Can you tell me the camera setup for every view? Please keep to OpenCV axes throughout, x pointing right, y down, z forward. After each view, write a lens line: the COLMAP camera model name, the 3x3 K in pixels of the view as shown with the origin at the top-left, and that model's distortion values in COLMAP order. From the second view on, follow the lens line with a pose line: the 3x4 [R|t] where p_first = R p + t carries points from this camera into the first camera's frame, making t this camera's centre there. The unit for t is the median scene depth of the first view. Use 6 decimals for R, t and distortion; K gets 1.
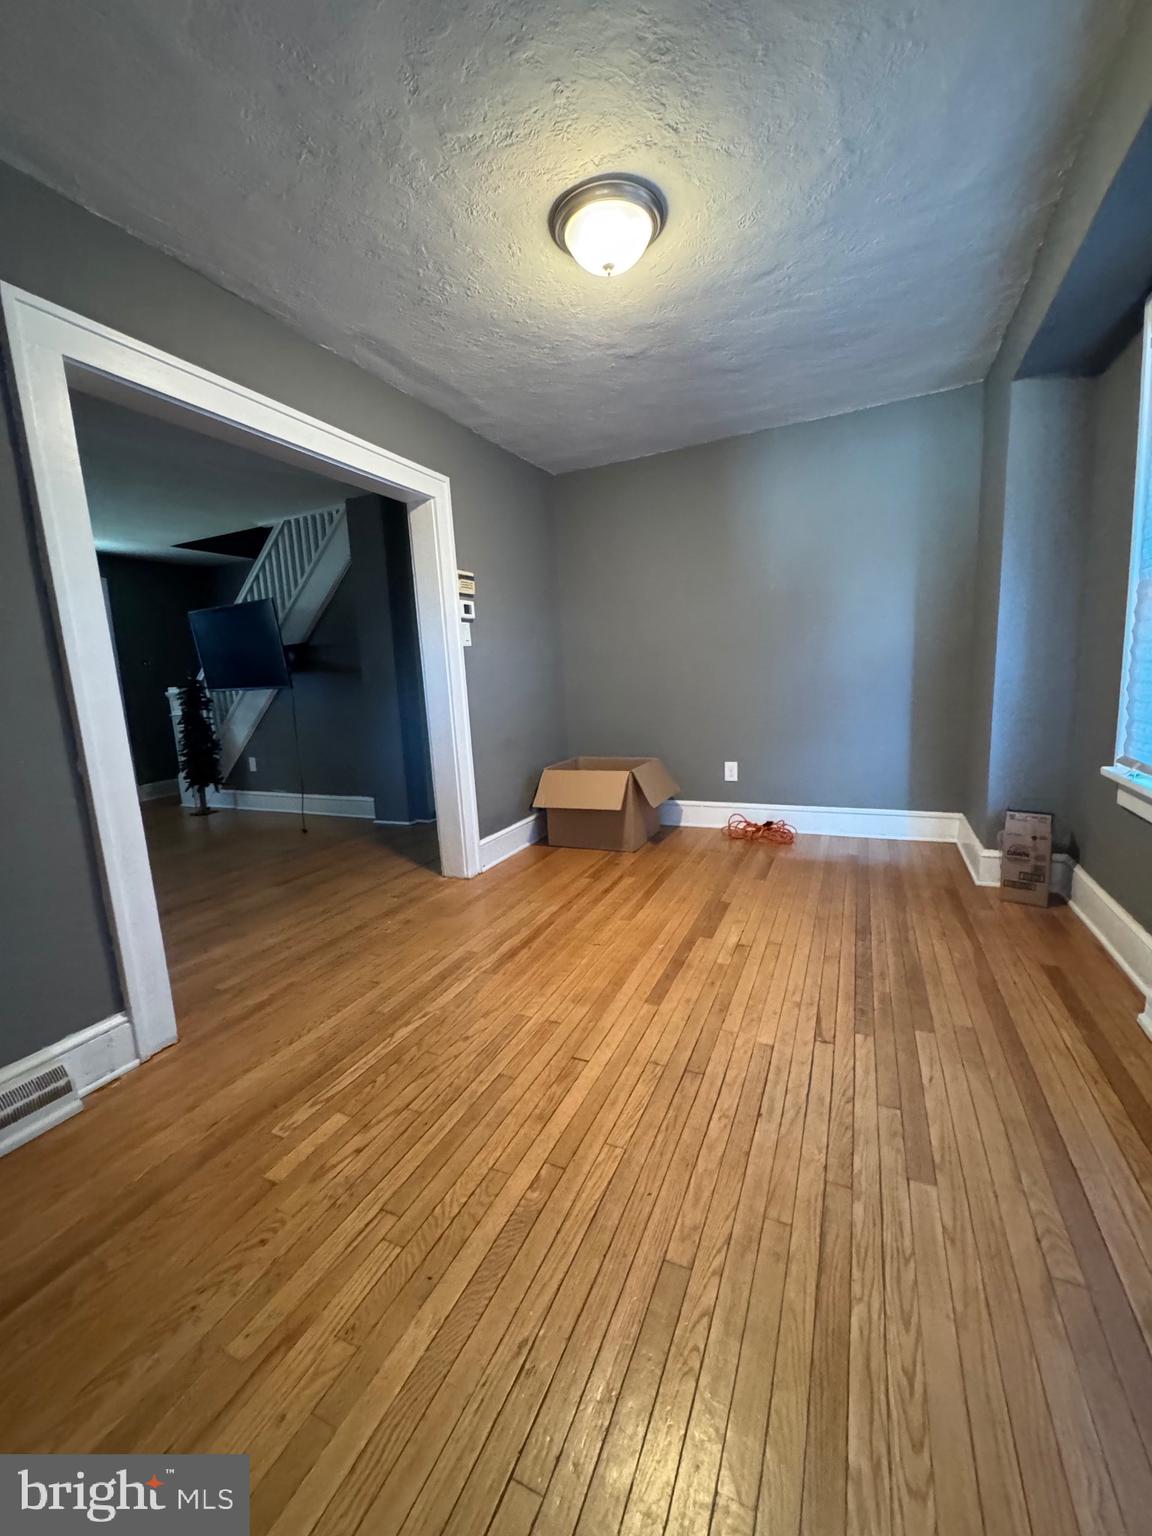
lens RADIAL K [[614.3, 0, 578.6], [0, 614.3, 767.8], [0, 0, 1]] dist [-0.004568, 0.000734]
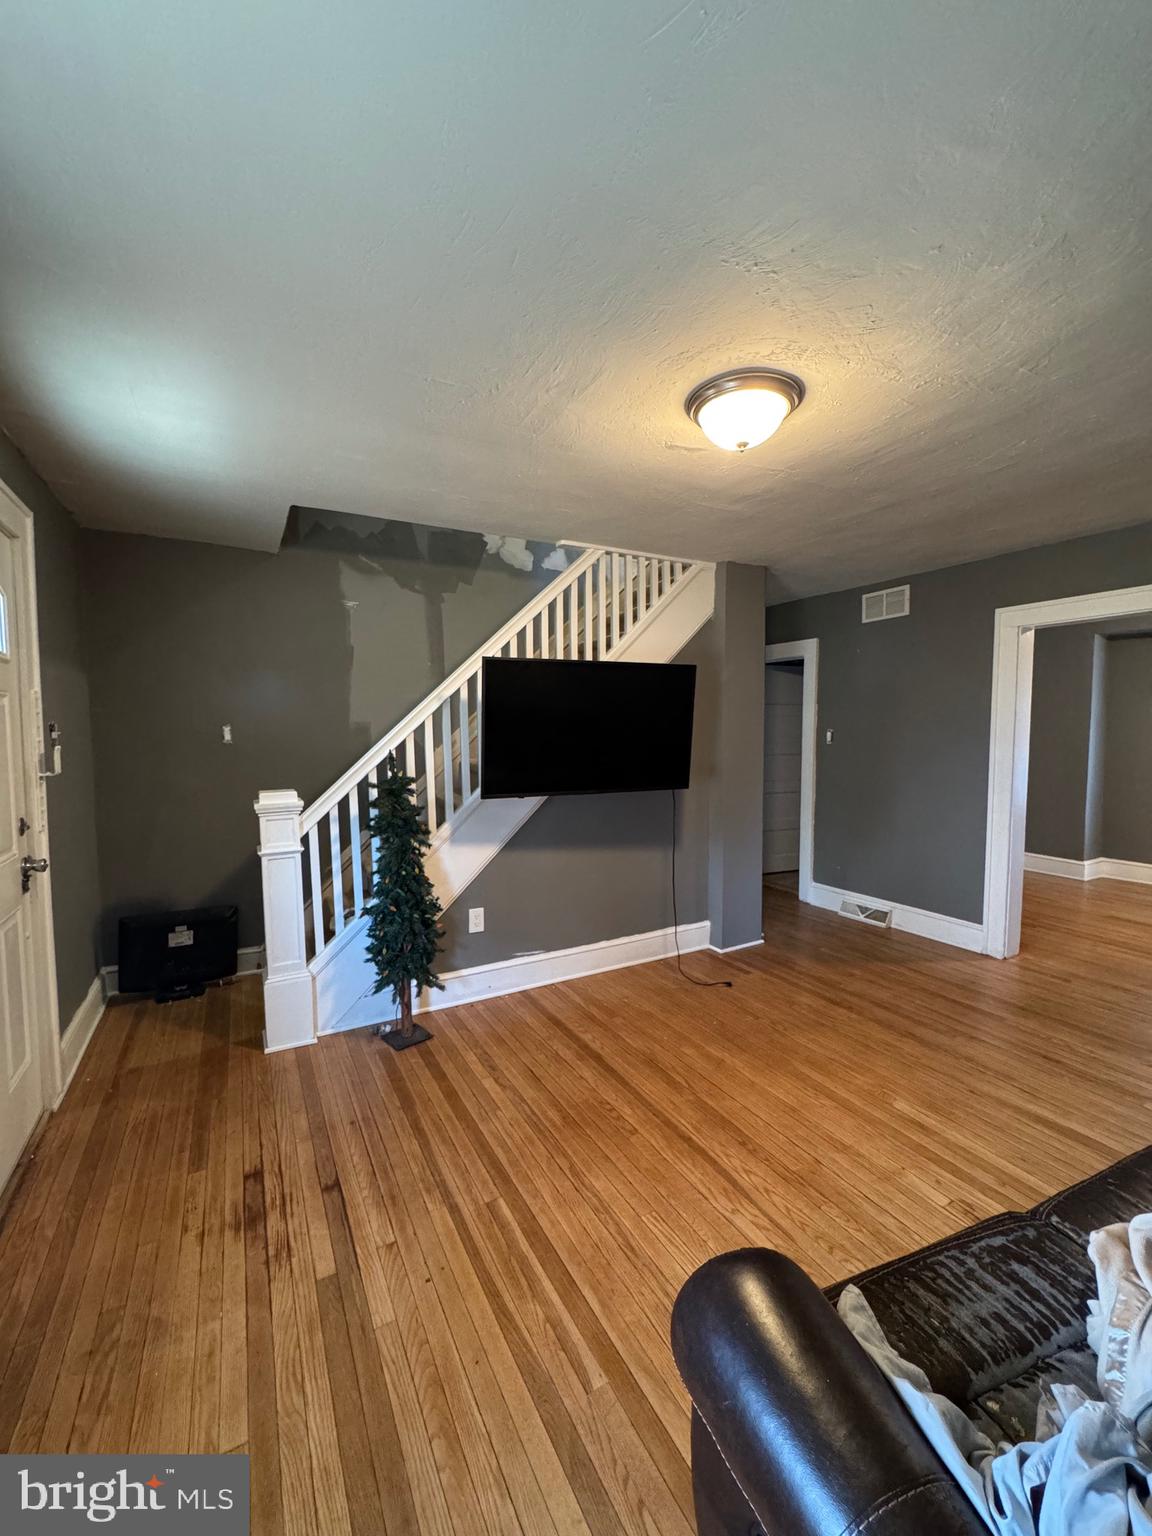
lens RADIAL K [[614.3, 0, 569.0], [0, 614.3, 766.4], [0, 0, 1]] dist [-0.004568, 0.000734]
pose [[0.604582, -0.006092, 0.796520, -2.479011], [0.106862, 0.991551, -0.073527, -0.258064], [-0.789342, 0.129571, 0.600125, 1.464380]]
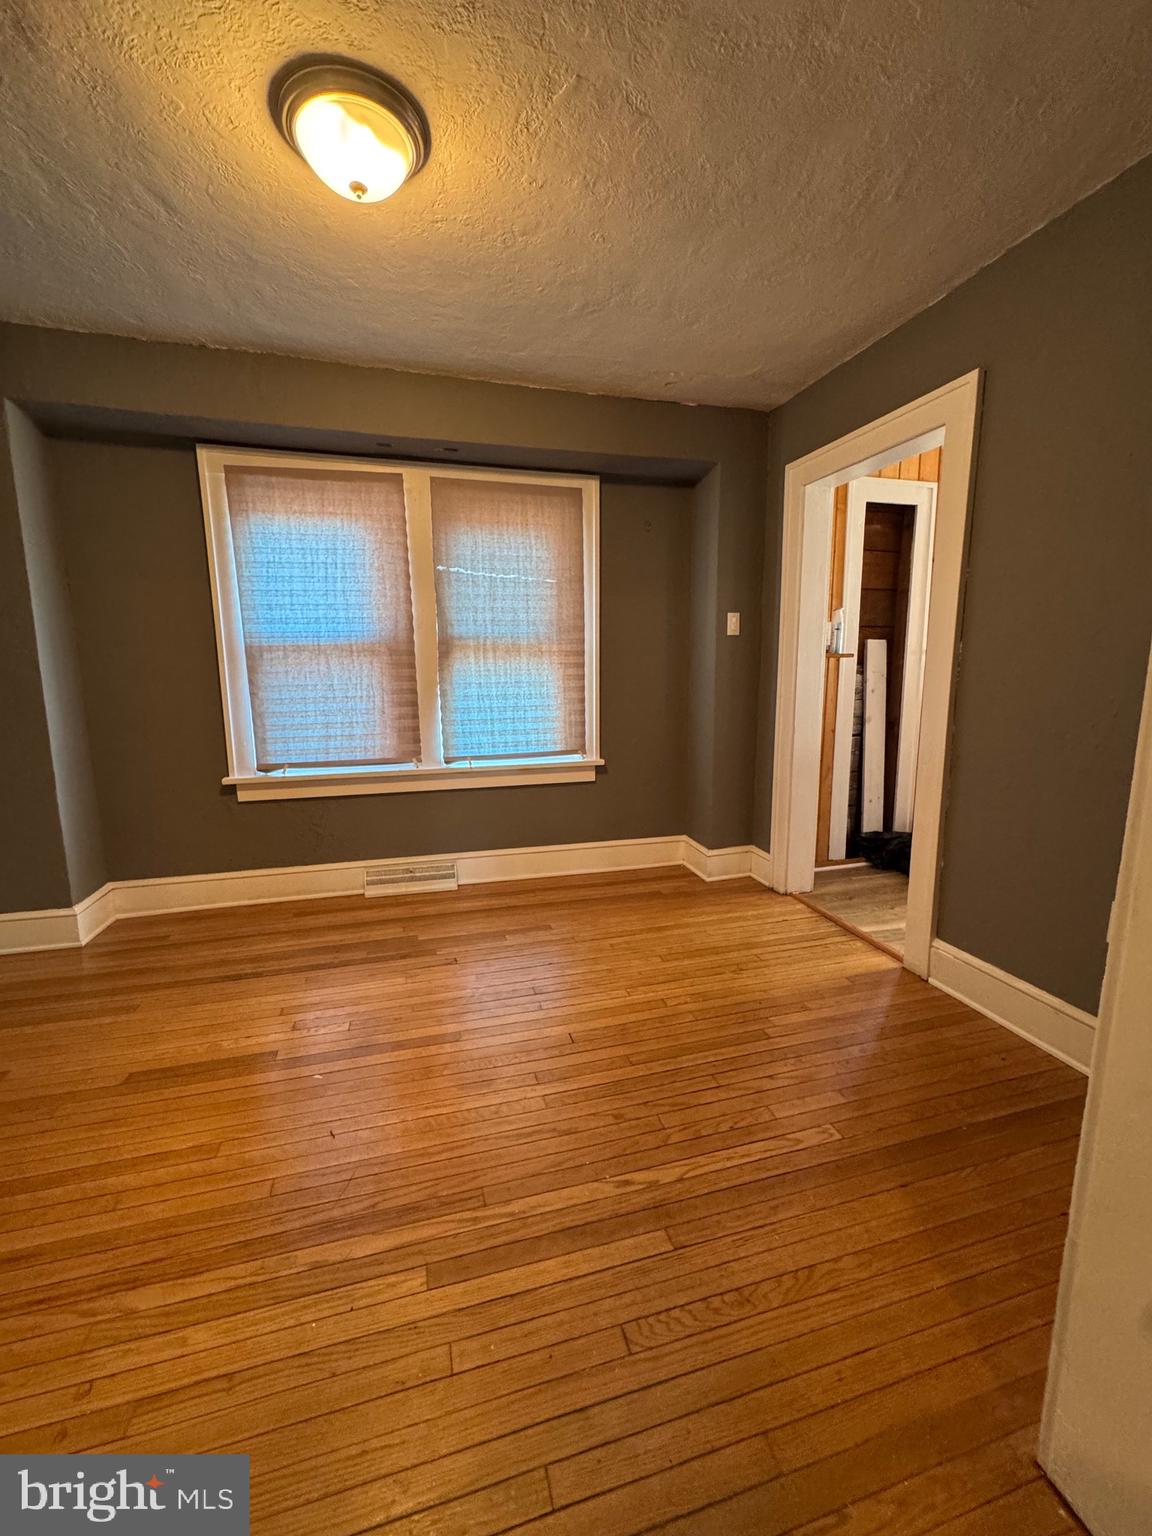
lens RADIAL K [[614.3, 0, 576.8], [0, 614.3, 767.9], [0, 0, 1]] dist [-0.004568, 0.000734]
pose [[-0.647550, -0.061932, 0.759502, -0.677829], [0.156595, 0.964605, 0.212170, -0.192577], [-0.745759, 0.256325, -0.614932, 1.281193]]
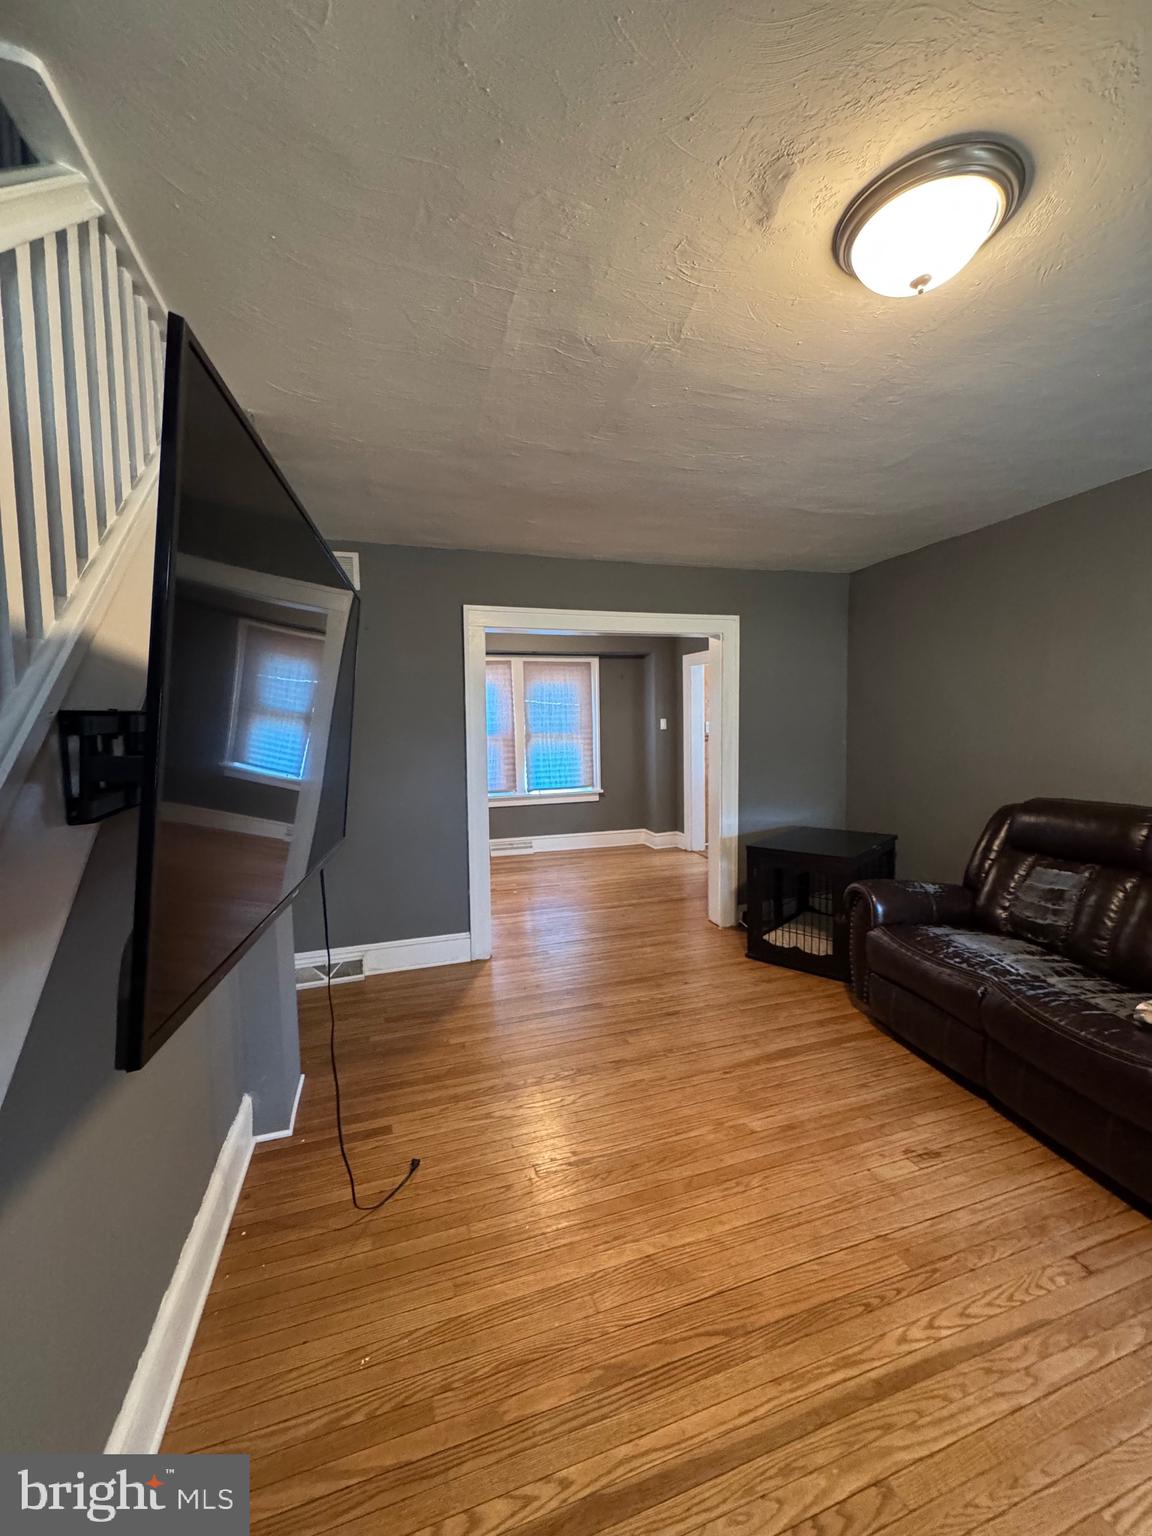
lens RADIAL K [[614.3, 0, 580.7], [0, 614.3, 768.5], [0, 0, 1]] dist [-0.004568, 0.000734]
pose [[-0.681958, 0.013184, 0.731272, -1.812065], [0.164221, 0.977068, 0.135532, -0.434015], [-0.712716, 0.212517, -0.668485, 2.479502]]
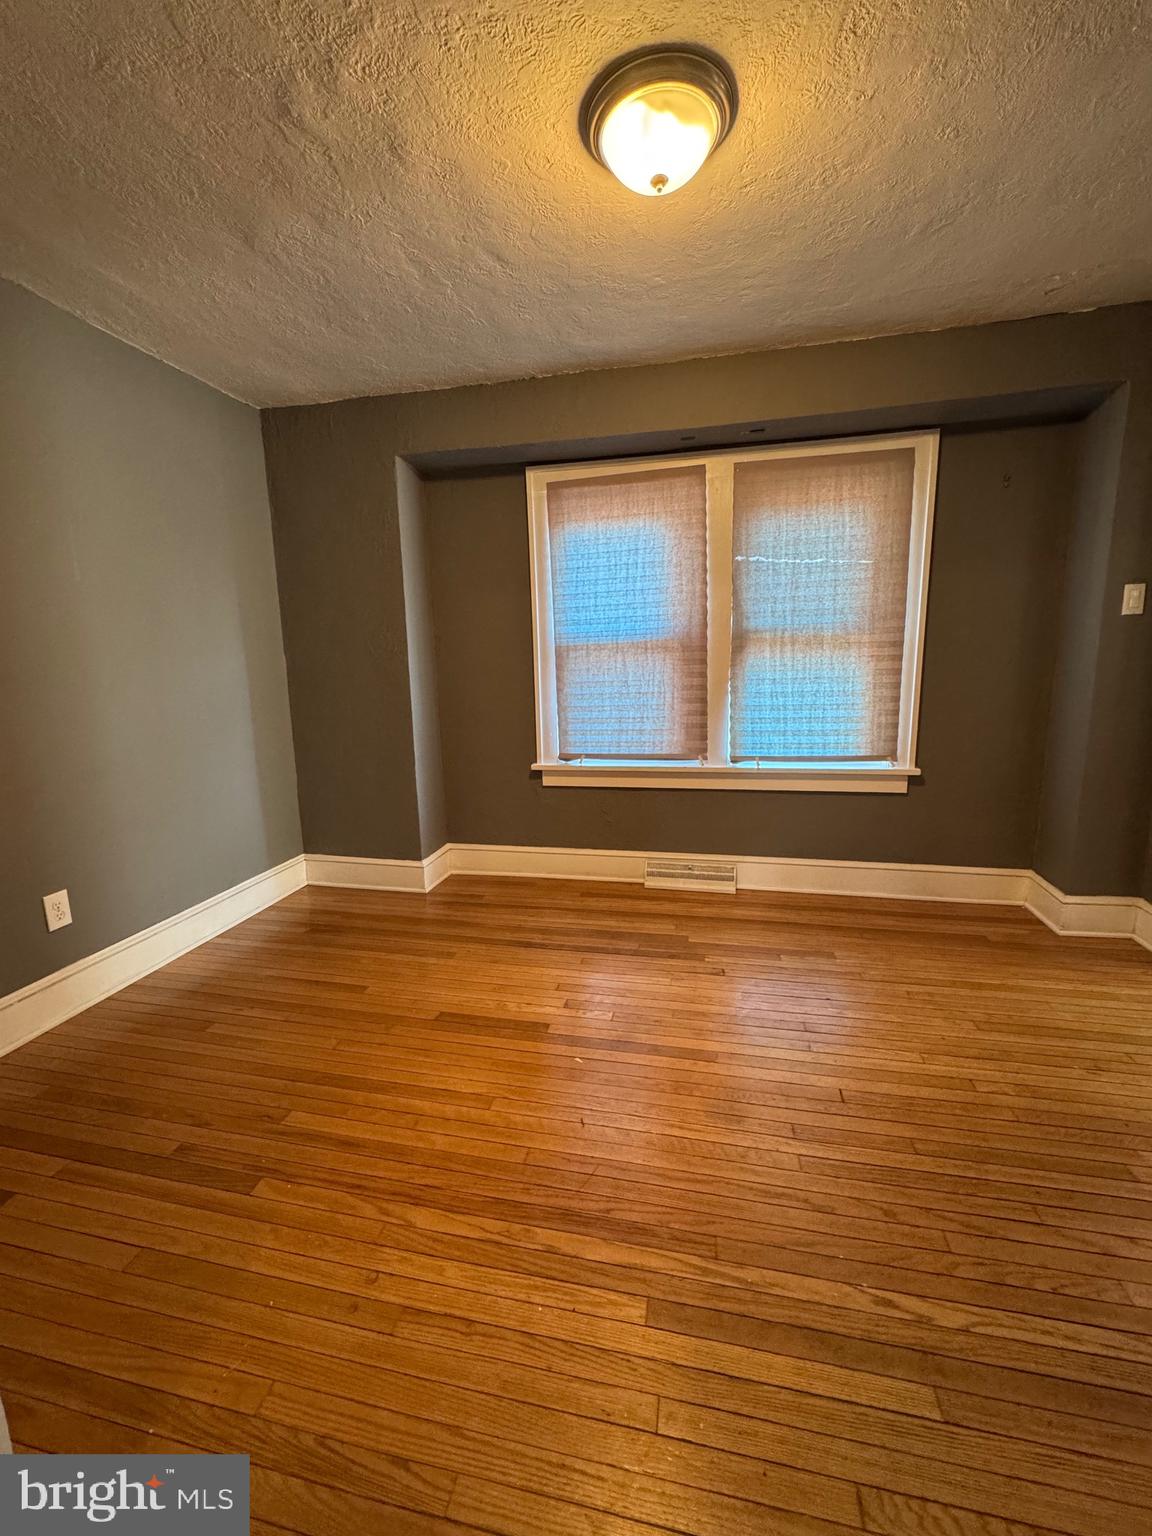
lens RADIAL K [[614.3, 0, 576.9], [0, 614.3, 767.8], [0, 0, 1]] dist [-0.004568, 0.000734]
pose [[-0.215900, -0.113108, 0.969842, -0.654933], [0.183143, 0.970948, 0.154007, -0.212775], [-0.959086, 0.210870, -0.188913, 1.219579]]
